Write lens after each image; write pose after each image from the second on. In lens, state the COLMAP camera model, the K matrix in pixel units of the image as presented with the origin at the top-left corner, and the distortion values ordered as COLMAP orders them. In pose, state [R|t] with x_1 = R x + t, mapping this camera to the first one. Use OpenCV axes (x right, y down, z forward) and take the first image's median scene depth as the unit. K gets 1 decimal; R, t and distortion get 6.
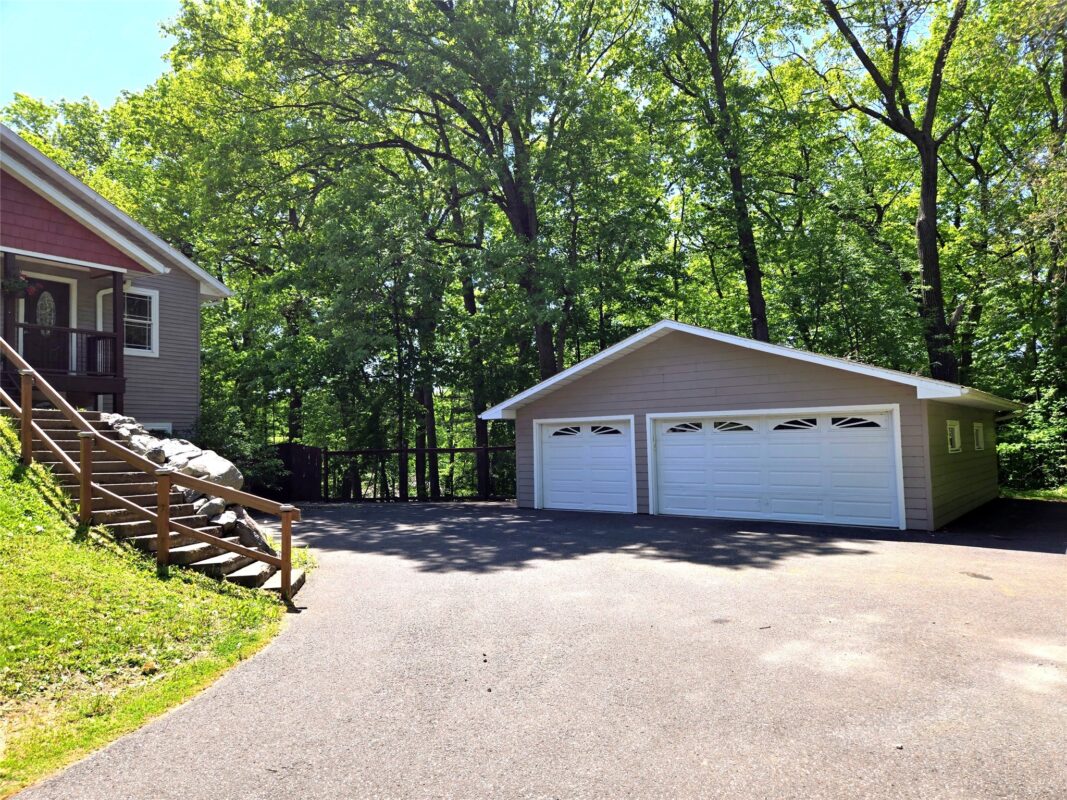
lens RADIAL K [[706.0, 0, 529.8], [0, 706.0, 397.8], [0, 0, 1]] dist [0.073275, -0.058266]
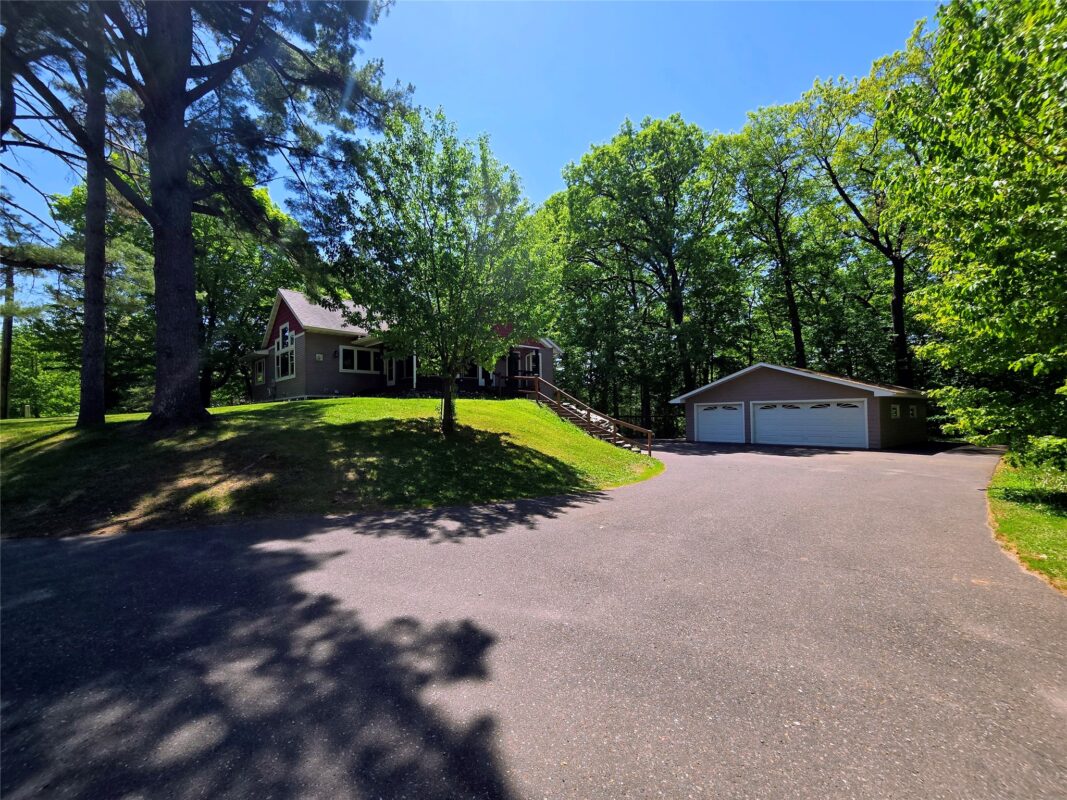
lens RADIAL K [[423.1, 0, 533.5], [0, 423.1, 400.0], [0, 0, 1]] dist [-0.001305, -0.000101]
pose [[0.971132, 0.001036, -0.238541, -0.198644], [0.005856, 0.999586, 0.028180, -0.025740], [0.238471, -0.028763, 0.970724, -0.539371]]
